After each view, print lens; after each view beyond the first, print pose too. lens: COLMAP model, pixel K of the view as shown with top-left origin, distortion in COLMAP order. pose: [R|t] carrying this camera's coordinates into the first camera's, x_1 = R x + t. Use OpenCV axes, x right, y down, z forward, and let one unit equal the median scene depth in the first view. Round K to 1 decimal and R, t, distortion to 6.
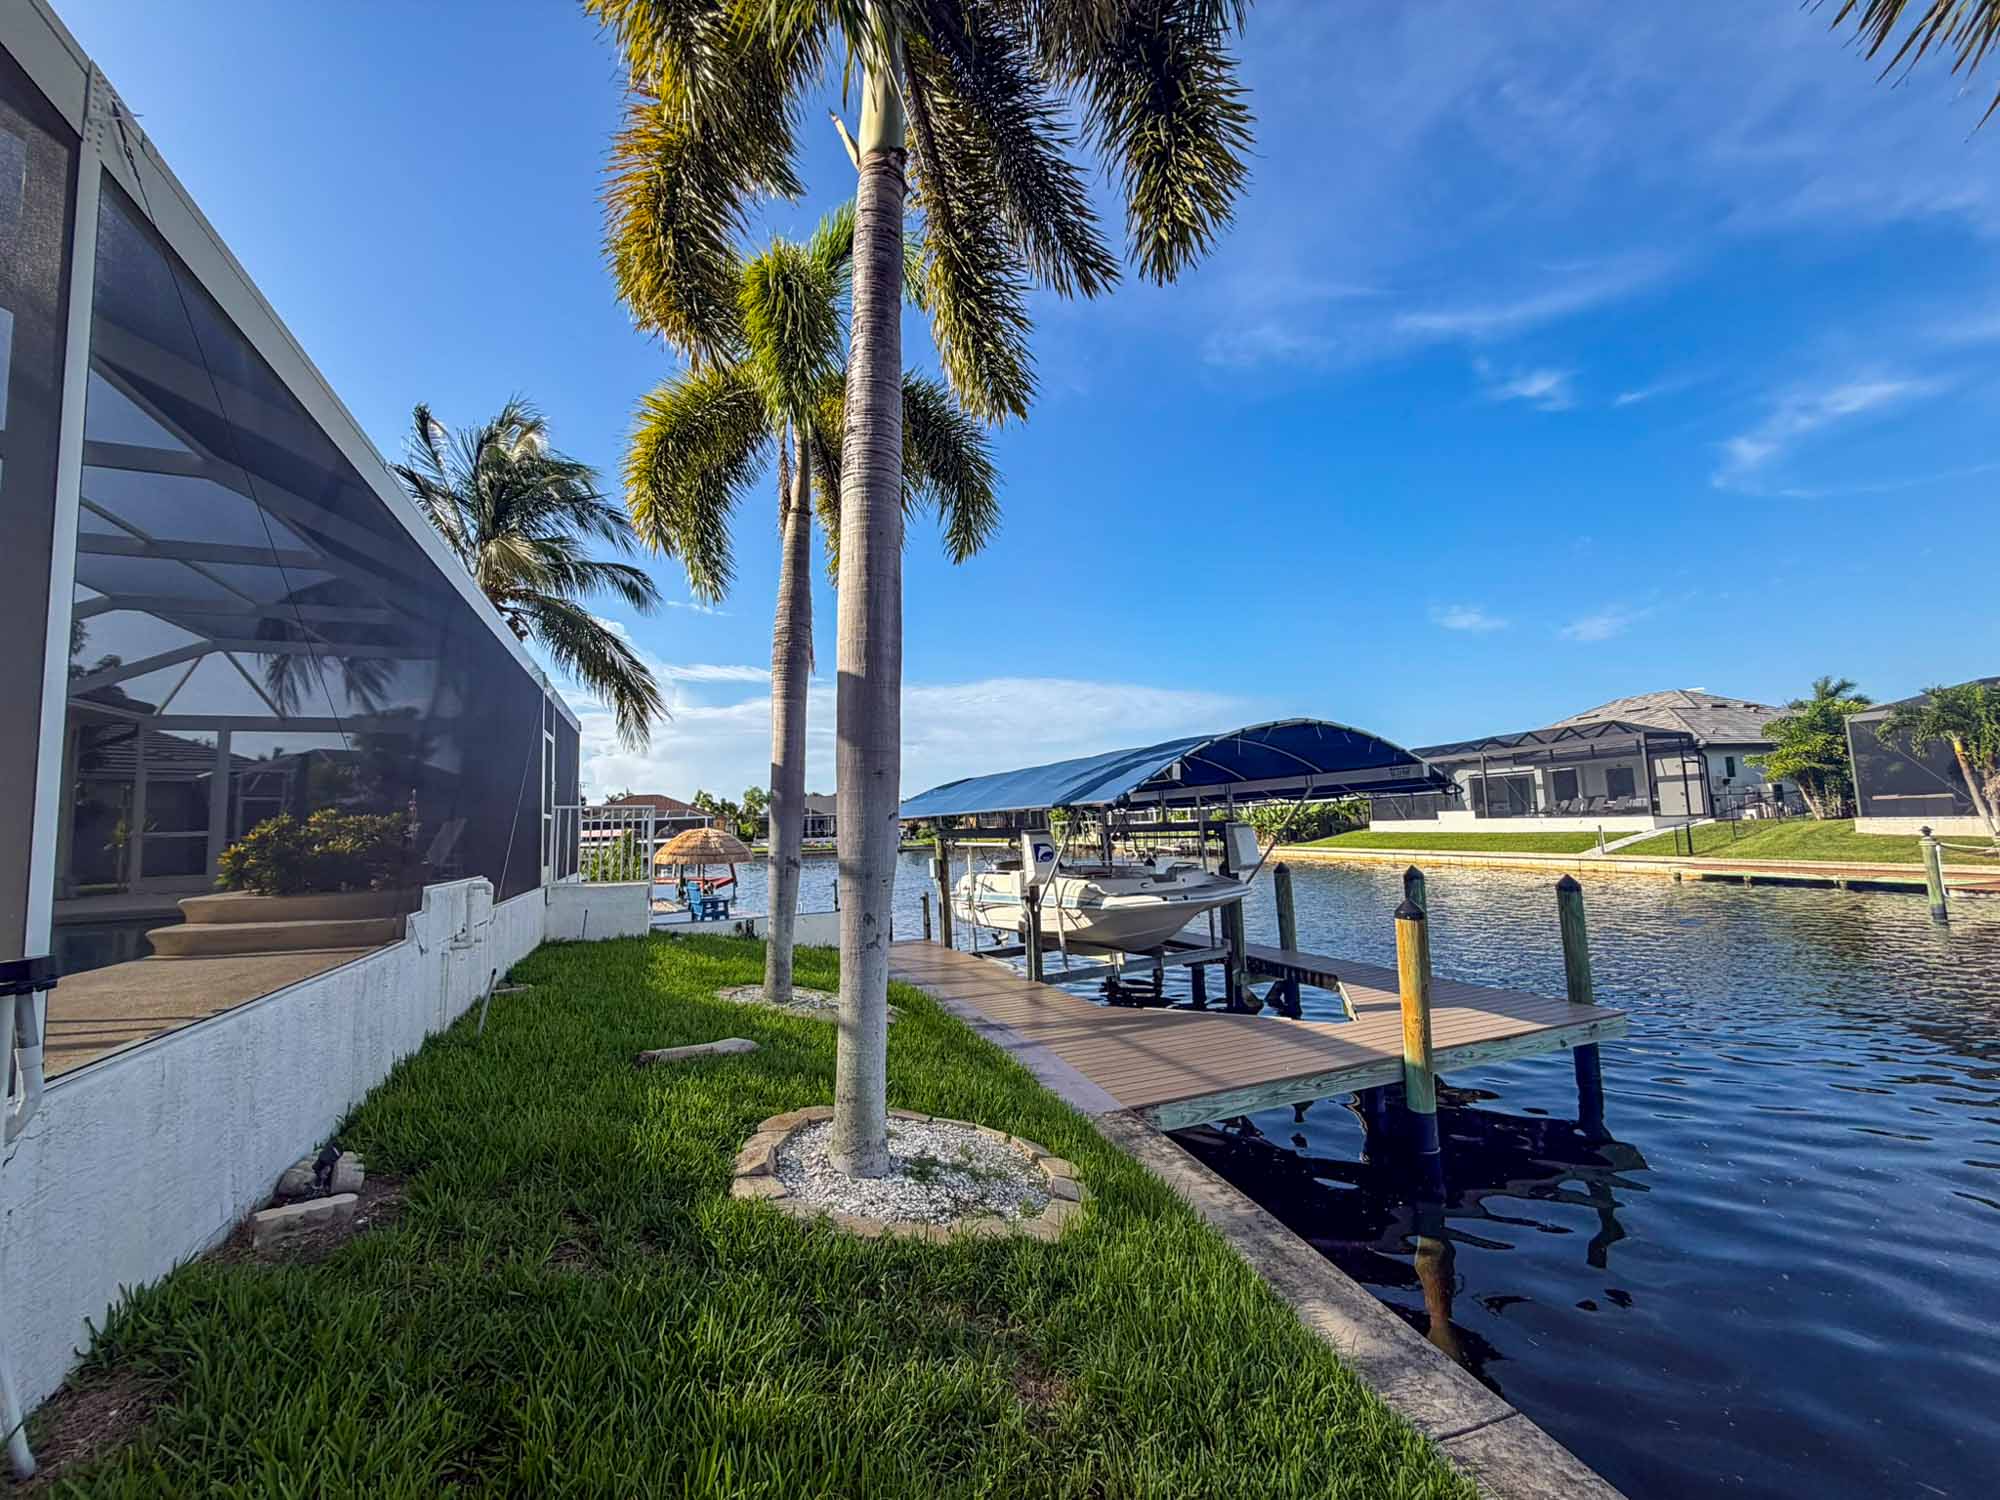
lens RADIAL K [[797.6, 0, 1004.3], [0, 797.6, 754.1], [0, 0, 1]] dist [0.001698, -0.000427]
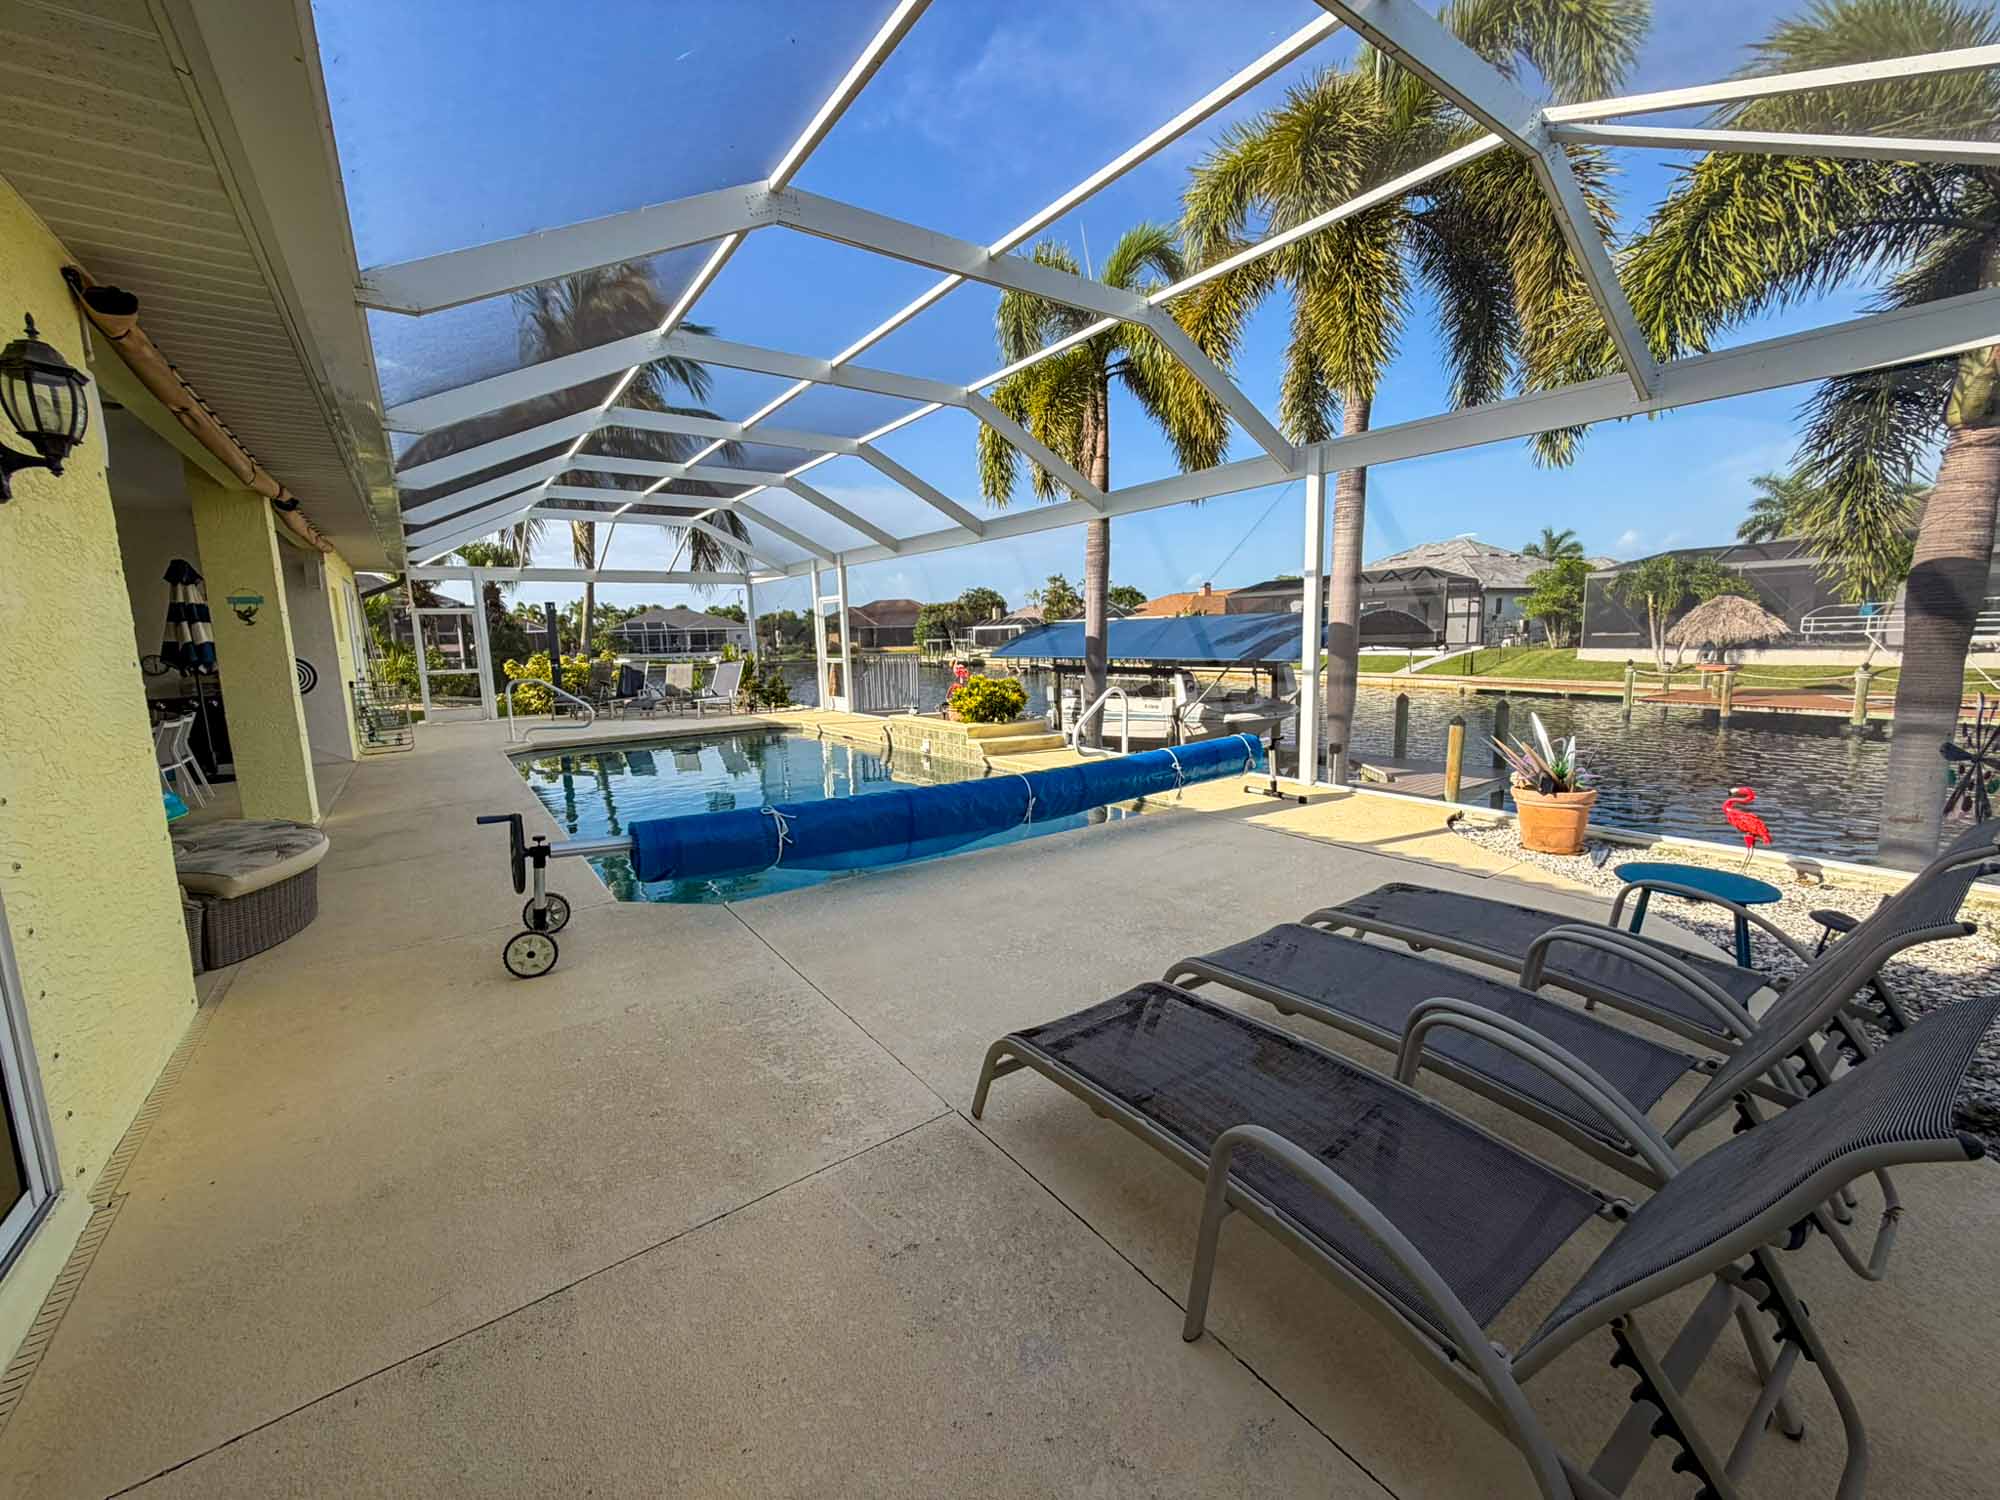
lens RADIAL K [[797.6, 0, 1004.0], [0, 797.6, 761.2], [0, 0, 1]] dist [0.001698, -0.000427]
pose [[0.973455, -0.029980, 0.226907, -0.234666], [-0.024883, 0.971646, 0.235129, -0.031289], [-0.227523, -0.234534, 0.945107, -0.140412]]
